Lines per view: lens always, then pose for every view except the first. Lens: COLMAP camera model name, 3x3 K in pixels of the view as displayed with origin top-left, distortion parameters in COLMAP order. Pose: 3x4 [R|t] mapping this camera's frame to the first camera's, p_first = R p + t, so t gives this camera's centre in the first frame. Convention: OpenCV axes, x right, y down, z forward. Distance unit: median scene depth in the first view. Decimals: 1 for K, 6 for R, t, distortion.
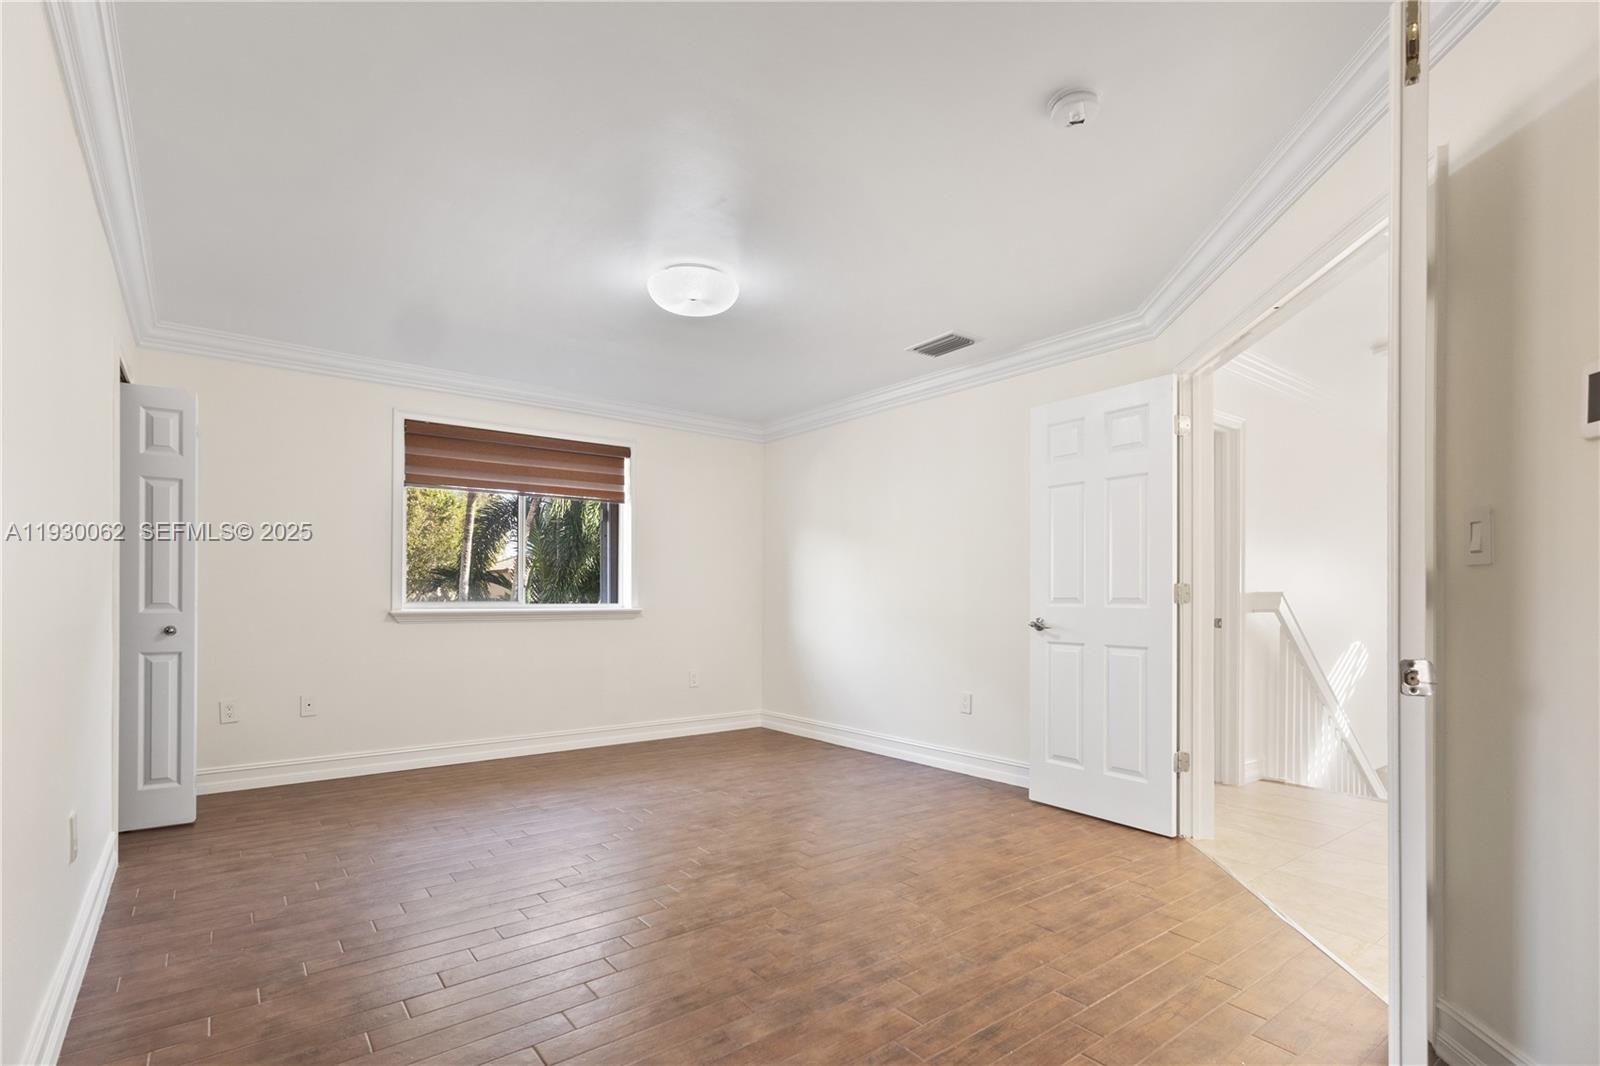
lens RADIAL K [[748.7, 0, 799.2], [0, 748.7, 563.3], [0, 0, 1]] dist [0.002083, 0.000503]
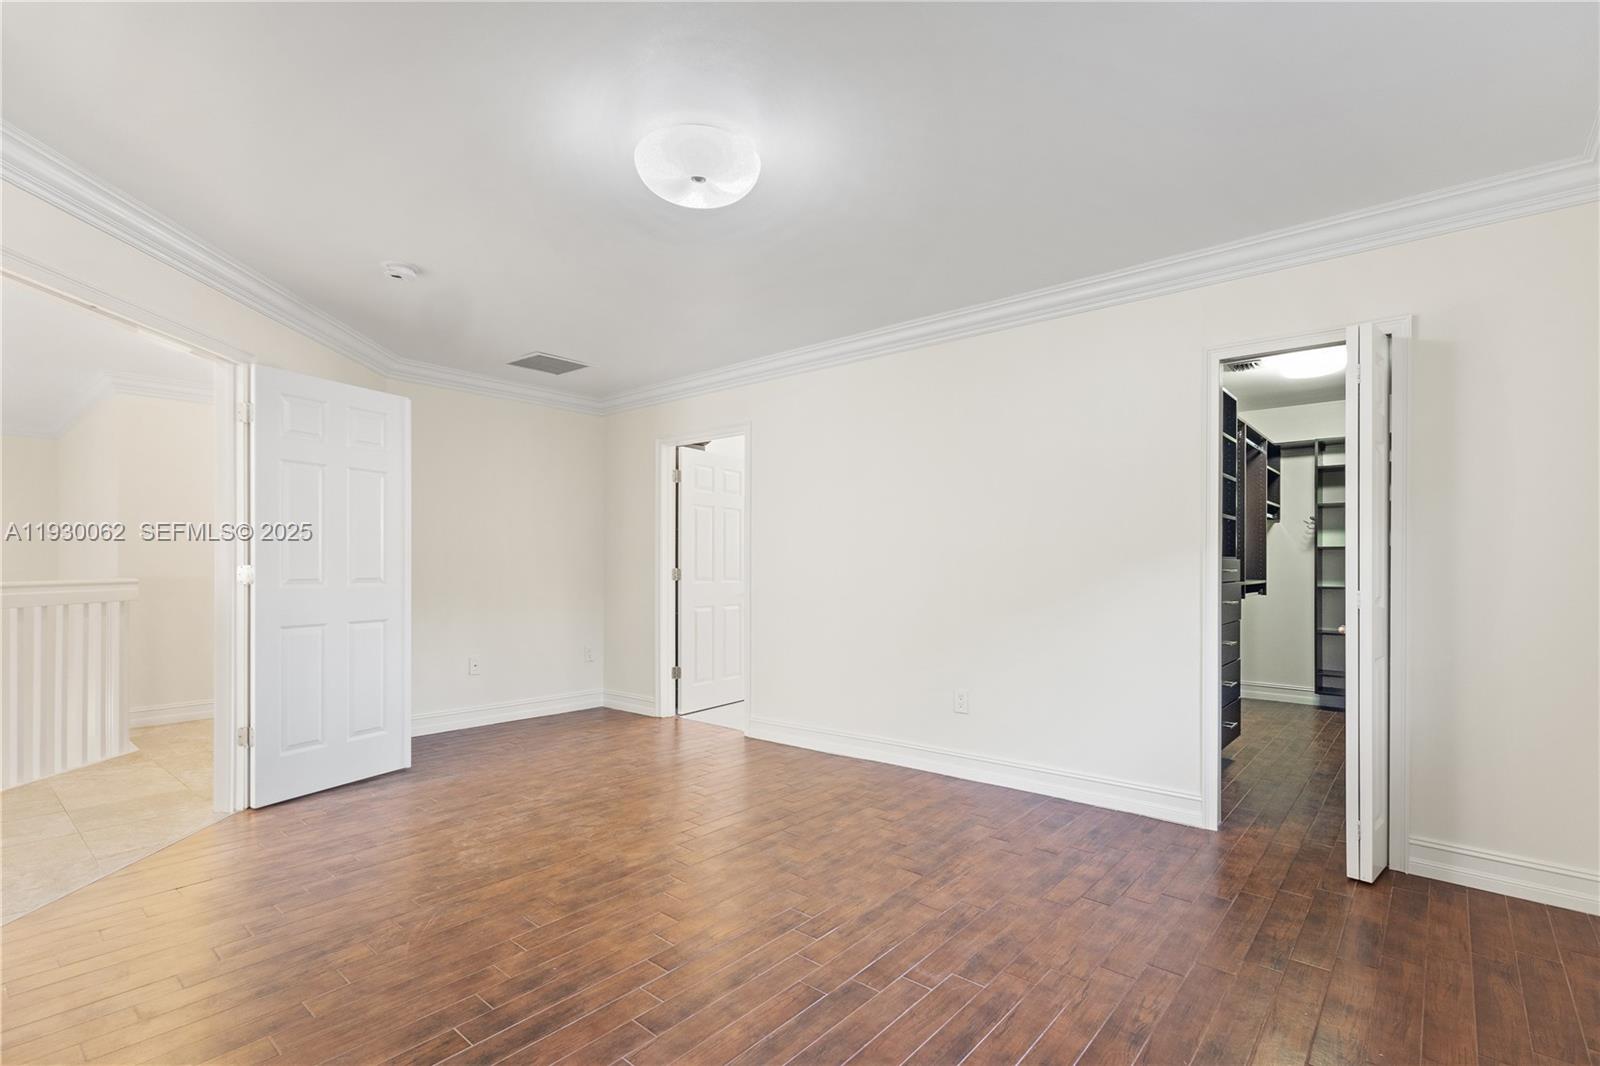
lens RADIAL K [[742.4, 0, 827.5], [0, 742.4, 571.4], [0, 0, 1]] dist [0.003887, 0.000276]
pose [[-0.972894, -0.000862, -0.231249, -0.106650], [0.008949, 0.999104, -0.041373, 0.063327], [0.231078, -0.042321, -0.972014, 1.897088]]
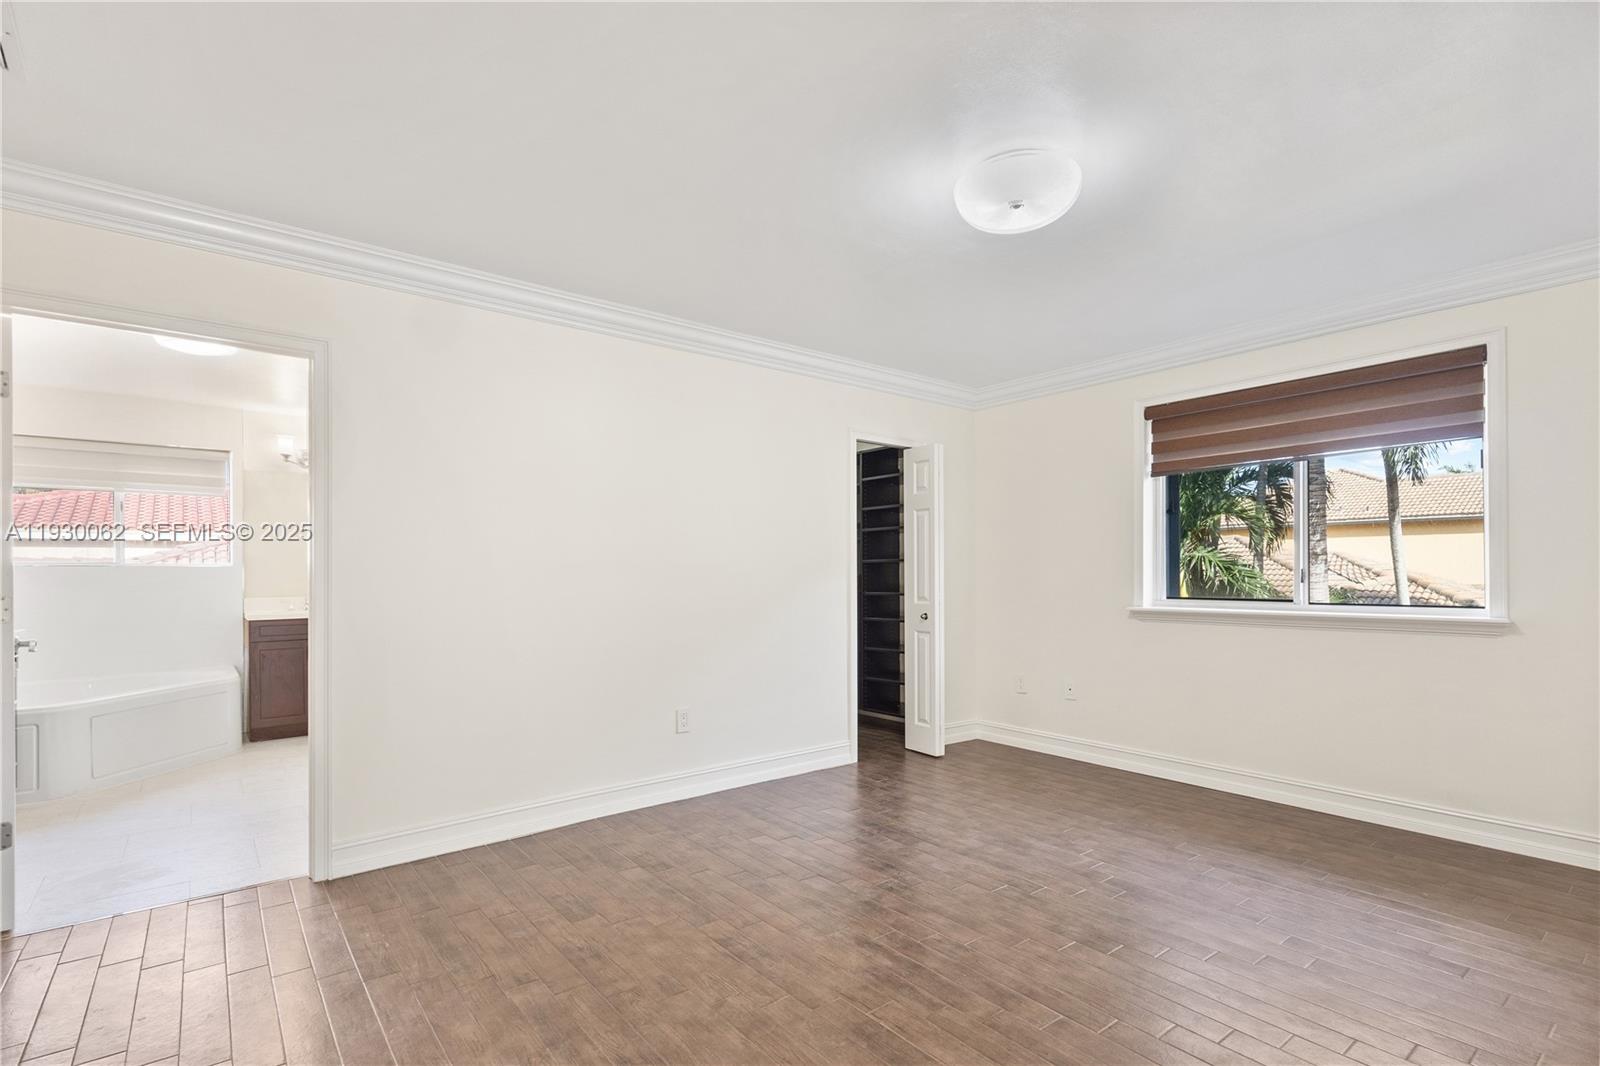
lens RADIAL K [[748.7, 0, 799.2], [0, 748.7, 563.3], [0, 0, 1]] dist [0.002083, 0.000503]
pose [[0.030002, -0.019484, -0.999360, 0.654996], [0.044932, 0.998826, -0.018125, 0.005352], [0.998539, -0.044360, 0.030842, 0.838144]]
